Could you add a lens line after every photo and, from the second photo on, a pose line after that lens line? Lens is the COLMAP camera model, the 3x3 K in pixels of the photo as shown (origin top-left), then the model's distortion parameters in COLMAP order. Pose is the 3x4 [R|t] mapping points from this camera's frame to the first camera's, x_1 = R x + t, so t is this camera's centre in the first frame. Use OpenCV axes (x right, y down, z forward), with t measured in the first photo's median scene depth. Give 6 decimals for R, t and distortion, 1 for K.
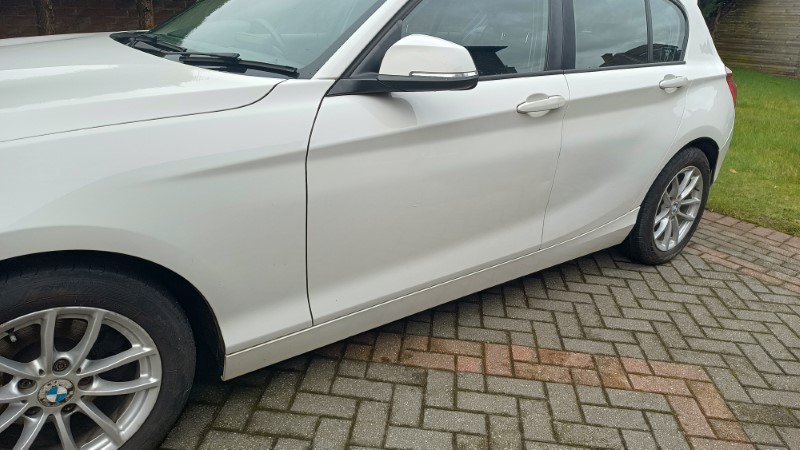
lens RADIAL K [[563.7, 0, 400.0], [0, 563.7, 225.0], [0, 0, 1]] dist [0.032538, -0.033032]
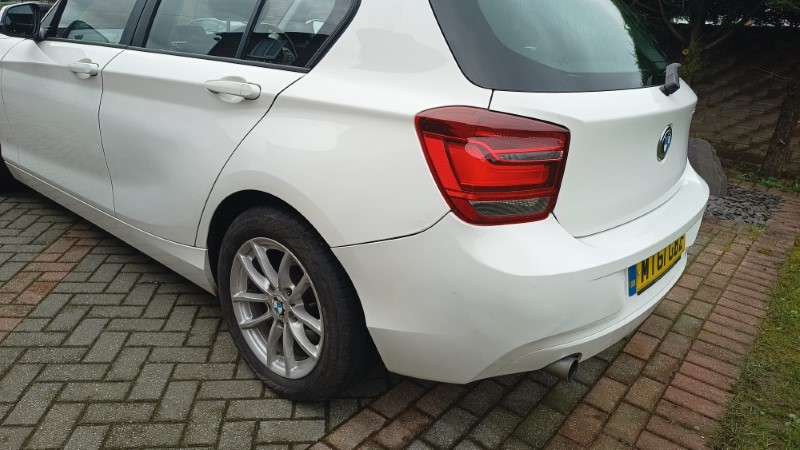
lens RADIAL K [[563.7, 0, 400.0], [0, 563.7, 225.0], [0, 0, 1]] dist [0.032538, -0.033032]
pose [[0.226902, 0.291551, -0.929254, 1.225413], [-0.404965, 0.895988, 0.182231, -0.315388], [0.885731, 0.334967, 0.321370, 1.042547]]
